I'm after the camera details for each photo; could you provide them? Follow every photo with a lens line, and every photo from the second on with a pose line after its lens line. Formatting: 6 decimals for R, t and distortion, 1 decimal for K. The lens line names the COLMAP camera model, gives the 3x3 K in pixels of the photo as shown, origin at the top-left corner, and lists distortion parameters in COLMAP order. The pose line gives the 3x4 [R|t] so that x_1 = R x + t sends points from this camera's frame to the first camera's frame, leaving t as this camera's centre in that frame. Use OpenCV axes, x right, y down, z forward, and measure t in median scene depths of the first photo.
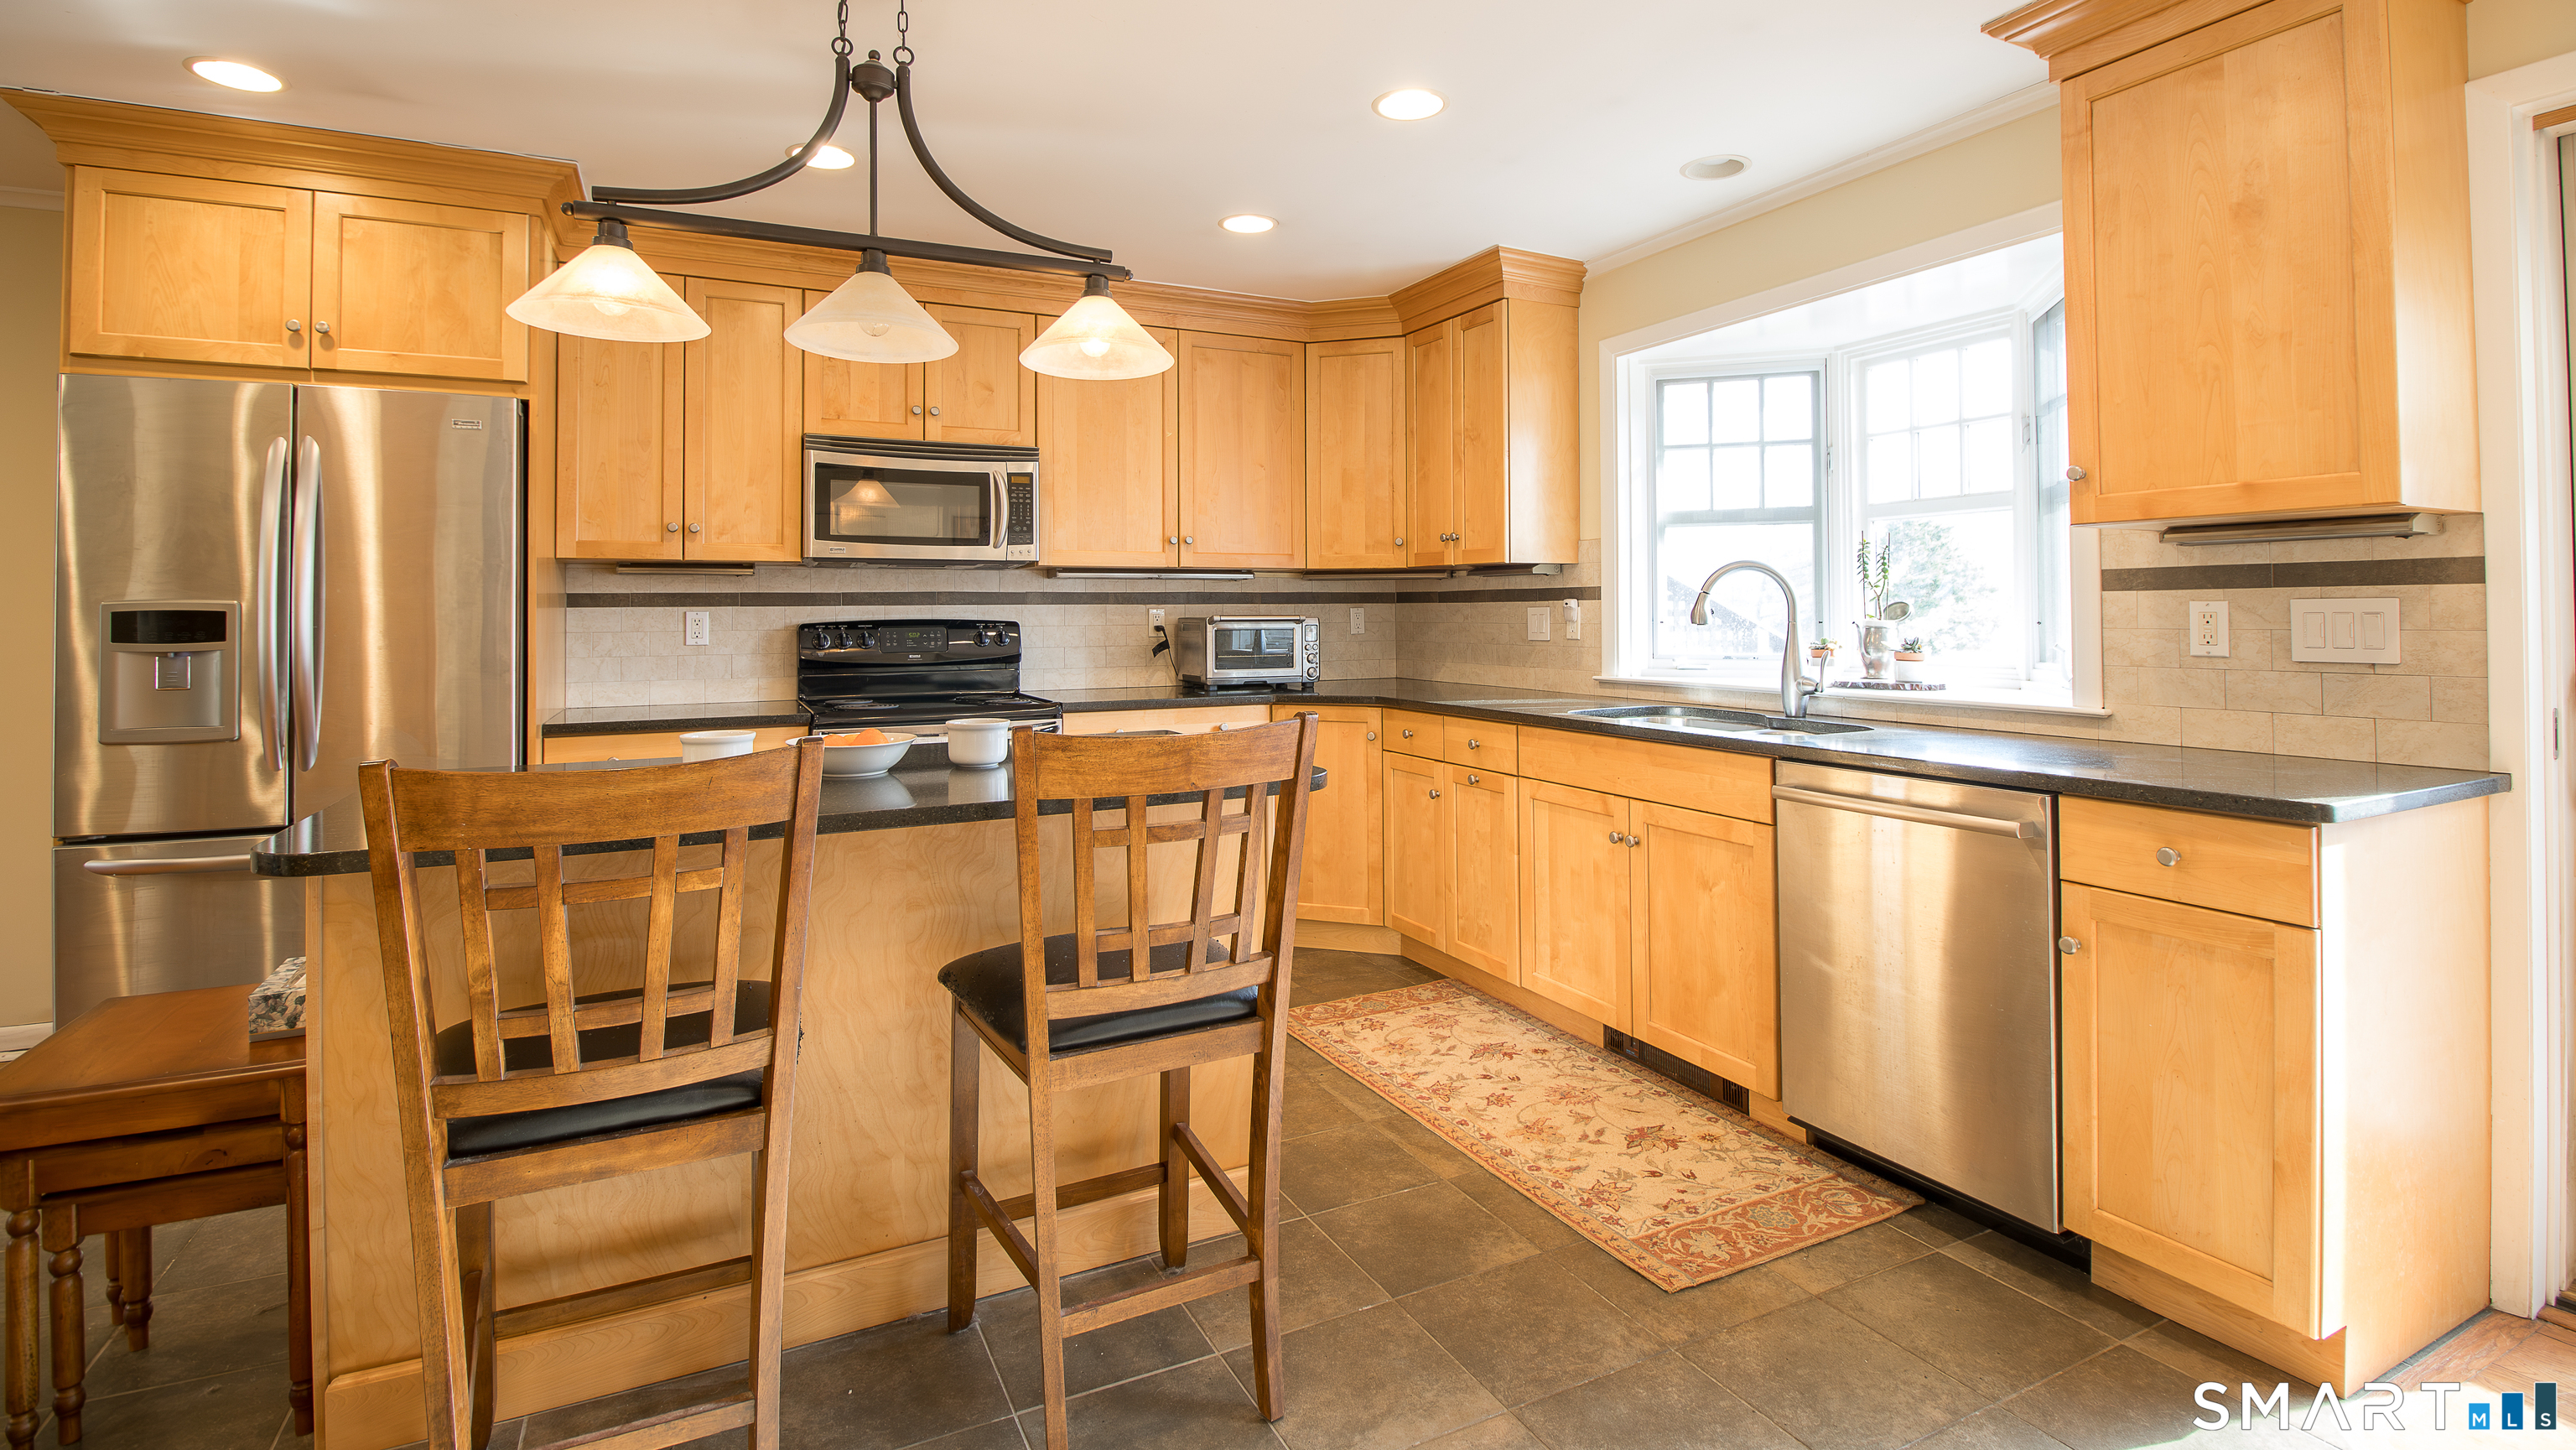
lens RADIAL K [[1201.3, 0, 1298.5], [0, 1201.3, 568.0], [0, 0, 1]] dist [0.003304, -0.014220]
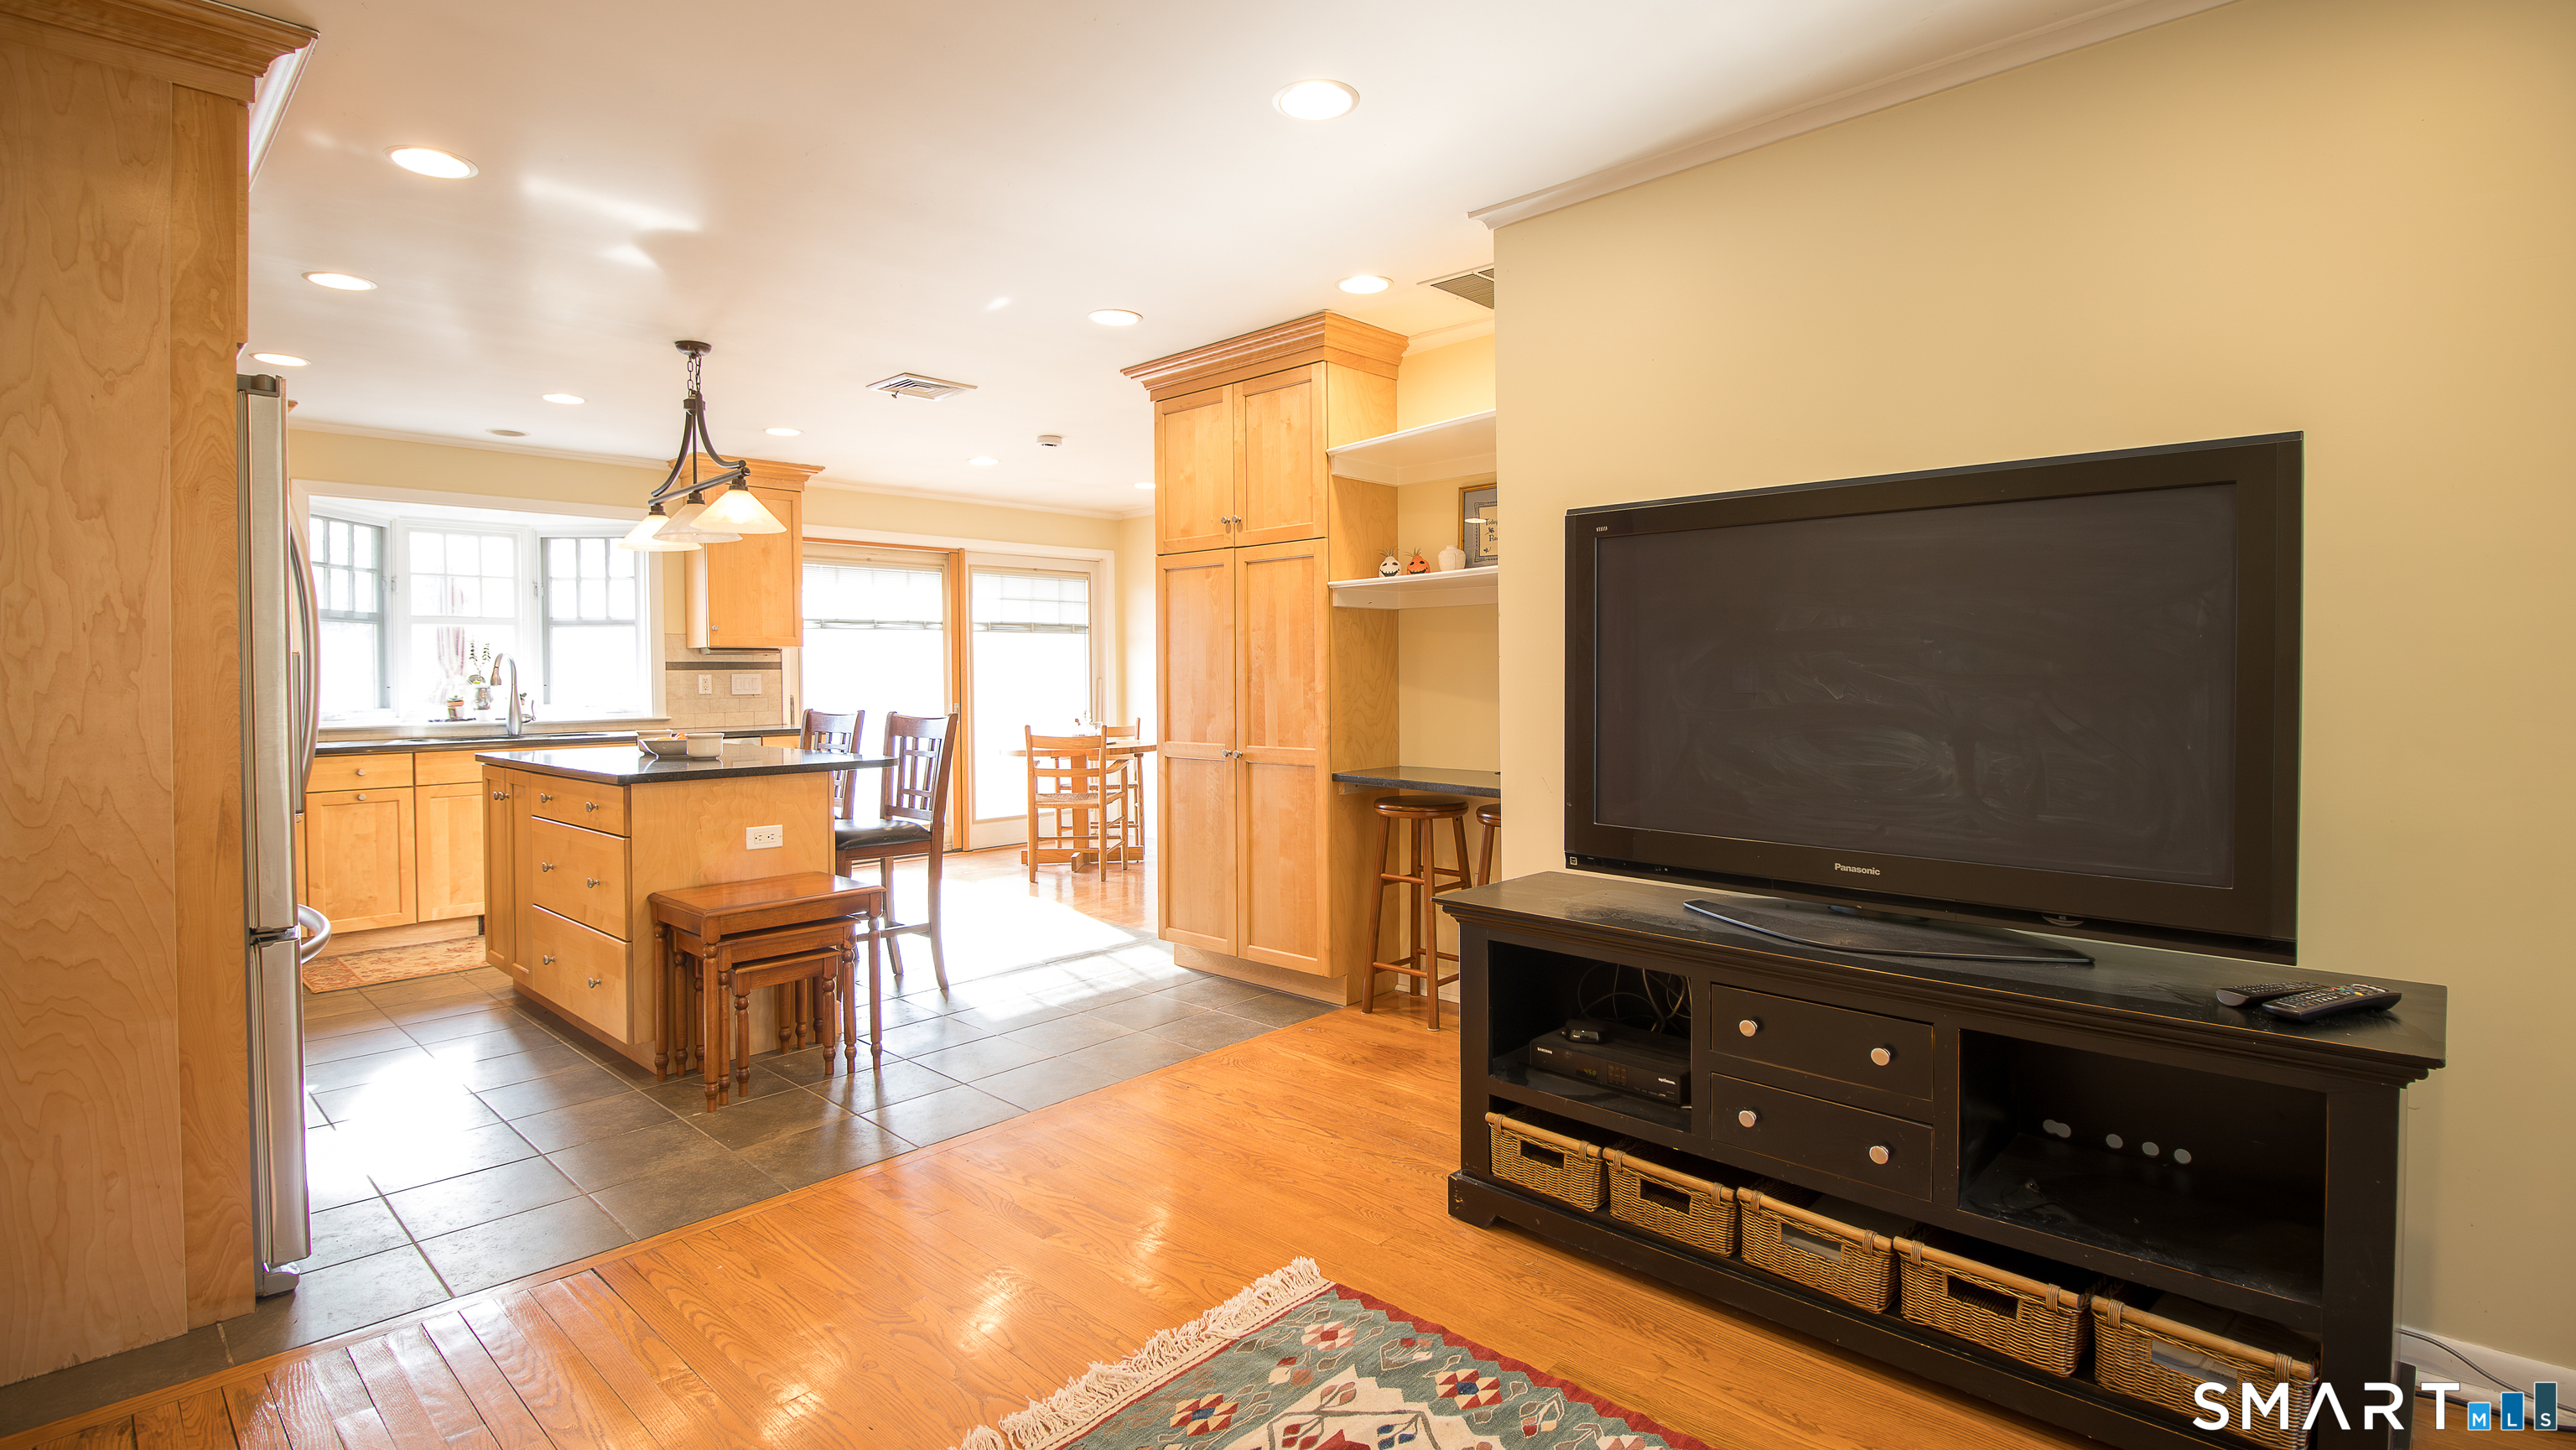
lens RADIAL K [[1194.0, 0, 1291.6], [0, 1194.0, 692.8], [0, 0, 1]] dist [-0.010904, -0.000837]
pose [[-0.345876, -0.005213, 0.938266, -1.420115], [-0.023003, 0.999731, -0.002925, 0.028877], [-0.937998, -0.022595, -0.345903, 0.416002]]
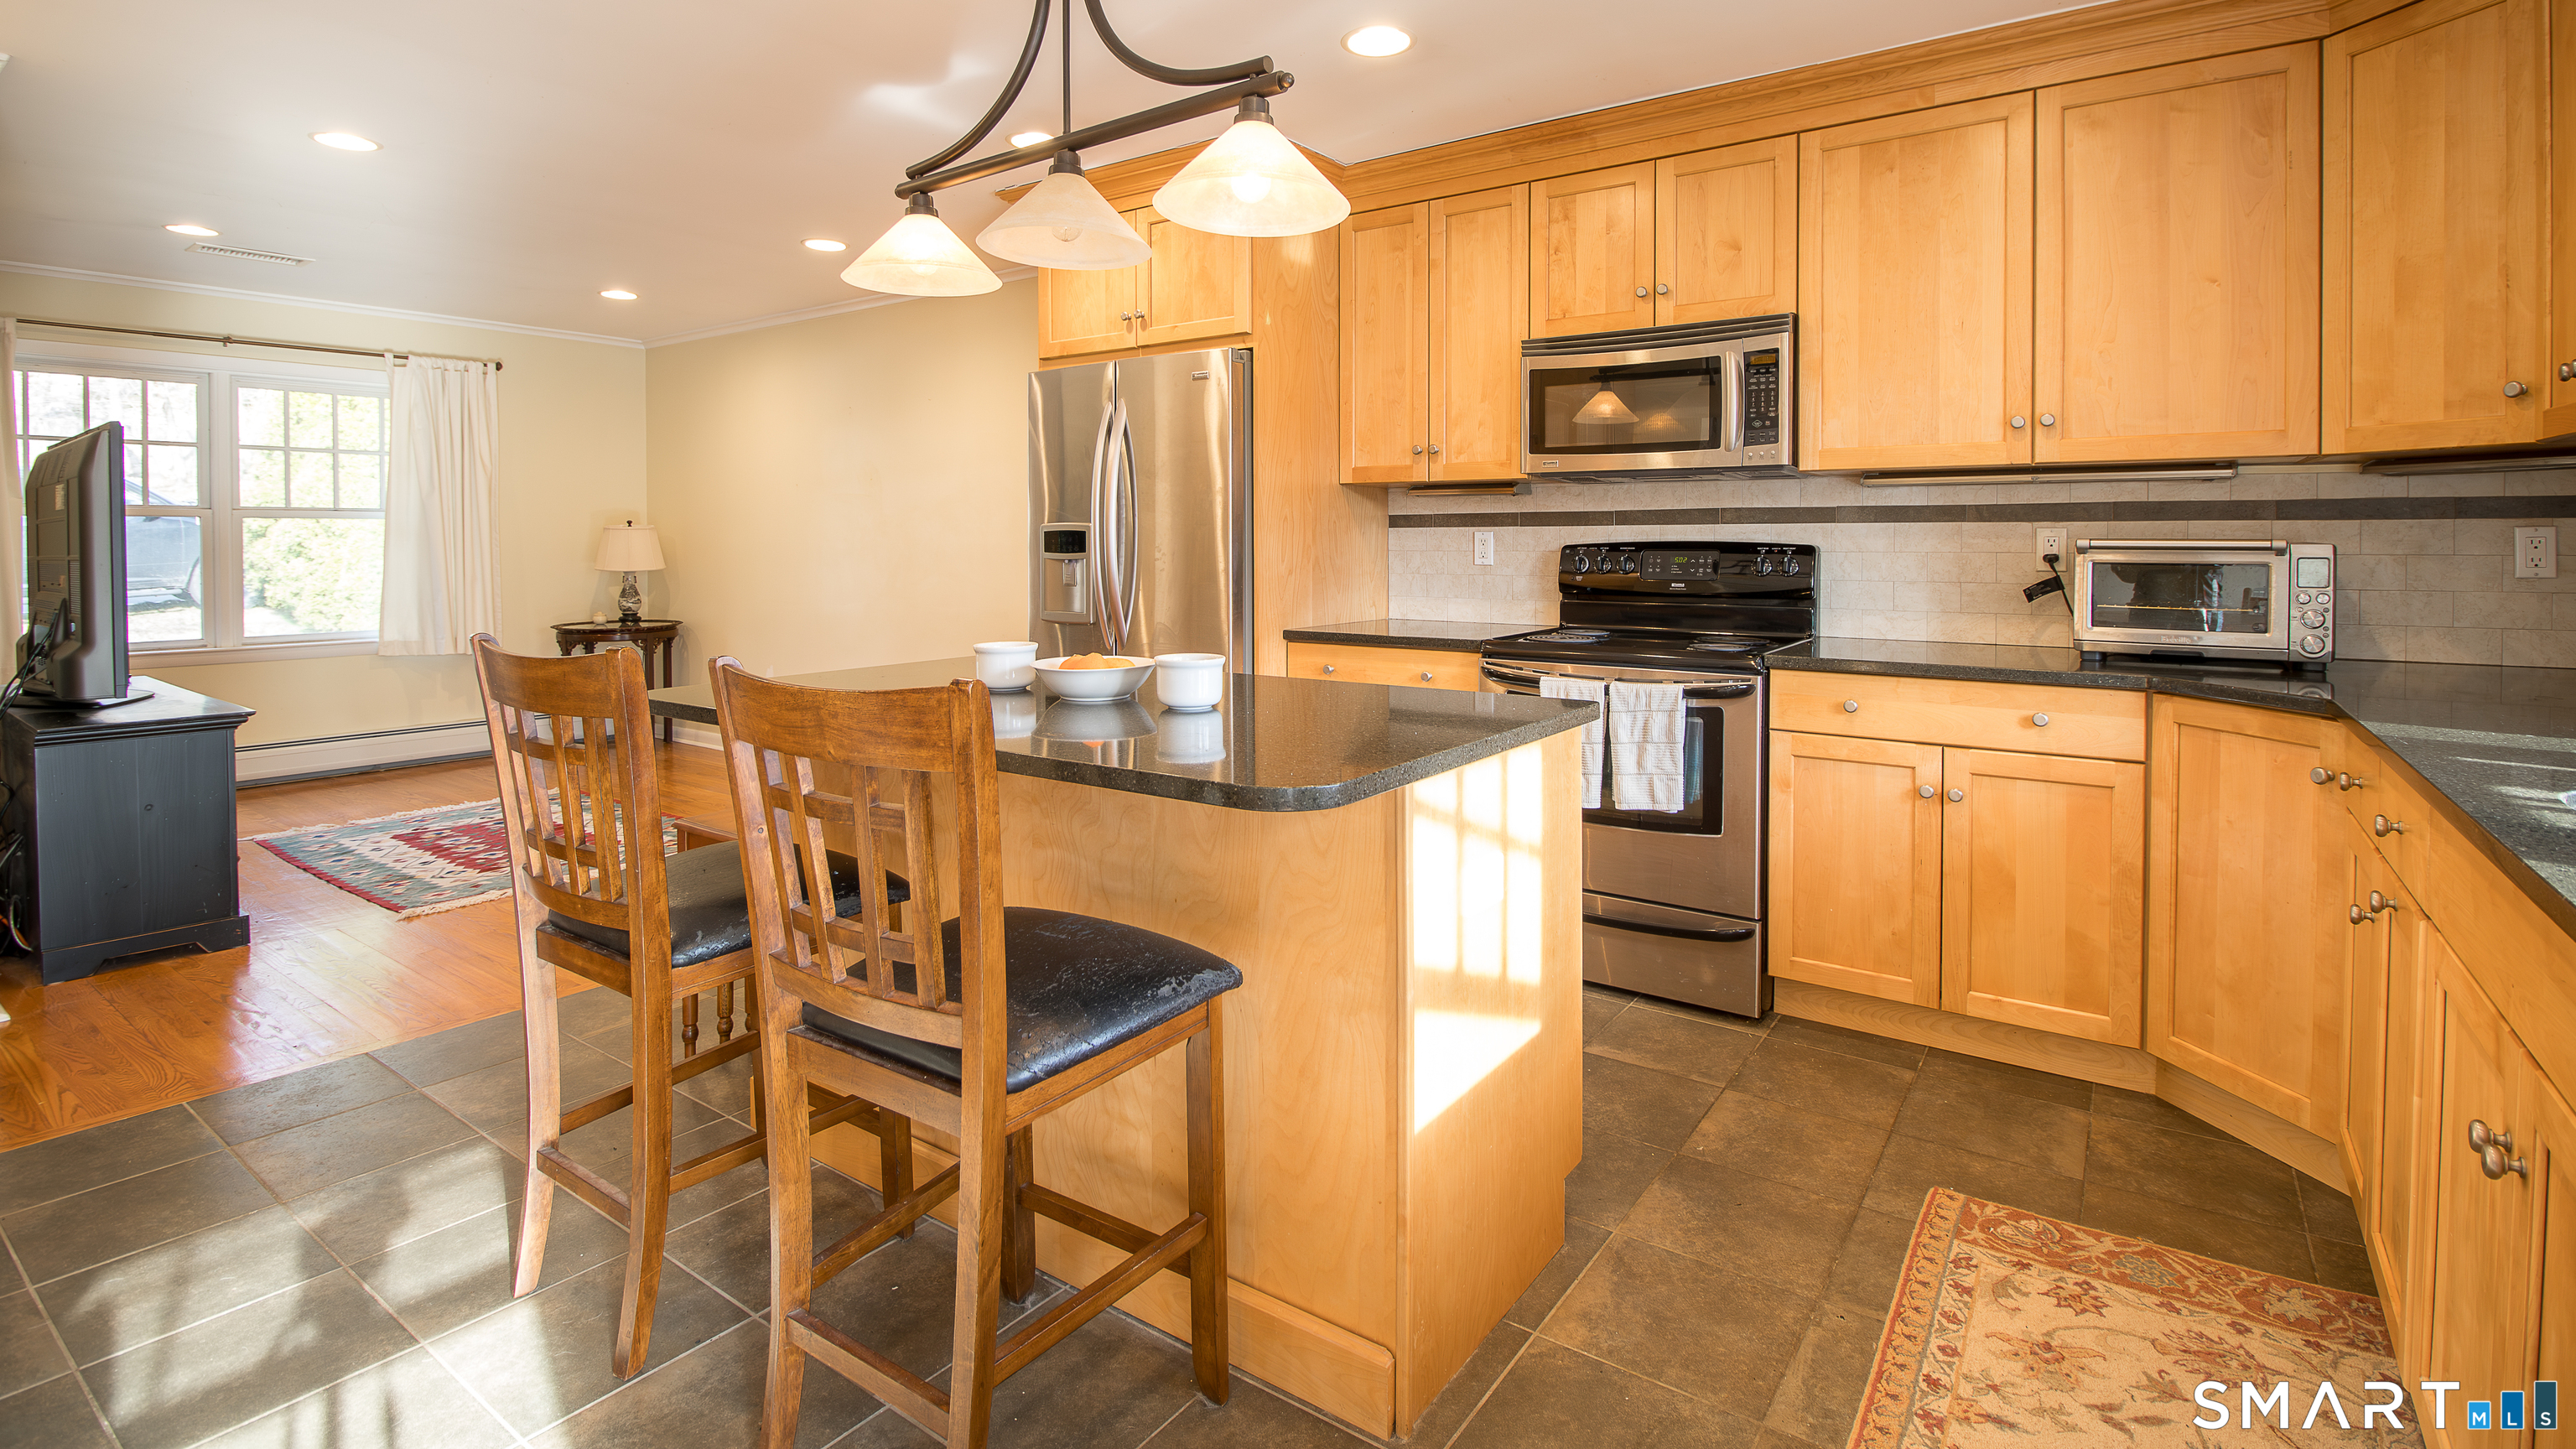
lens RADIAL K [[1201.2, 0, 1298.5], [0, 1201.2, 567.6], [0, 0, 1]] dist [0.003304, -0.014220]
pose [[0.468249, 0.028429, -0.883139, 0.320993], [0.031171, 0.998329, 0.048665, 0.012470], [0.883047, -0.050316, 0.466580, 0.394430]]
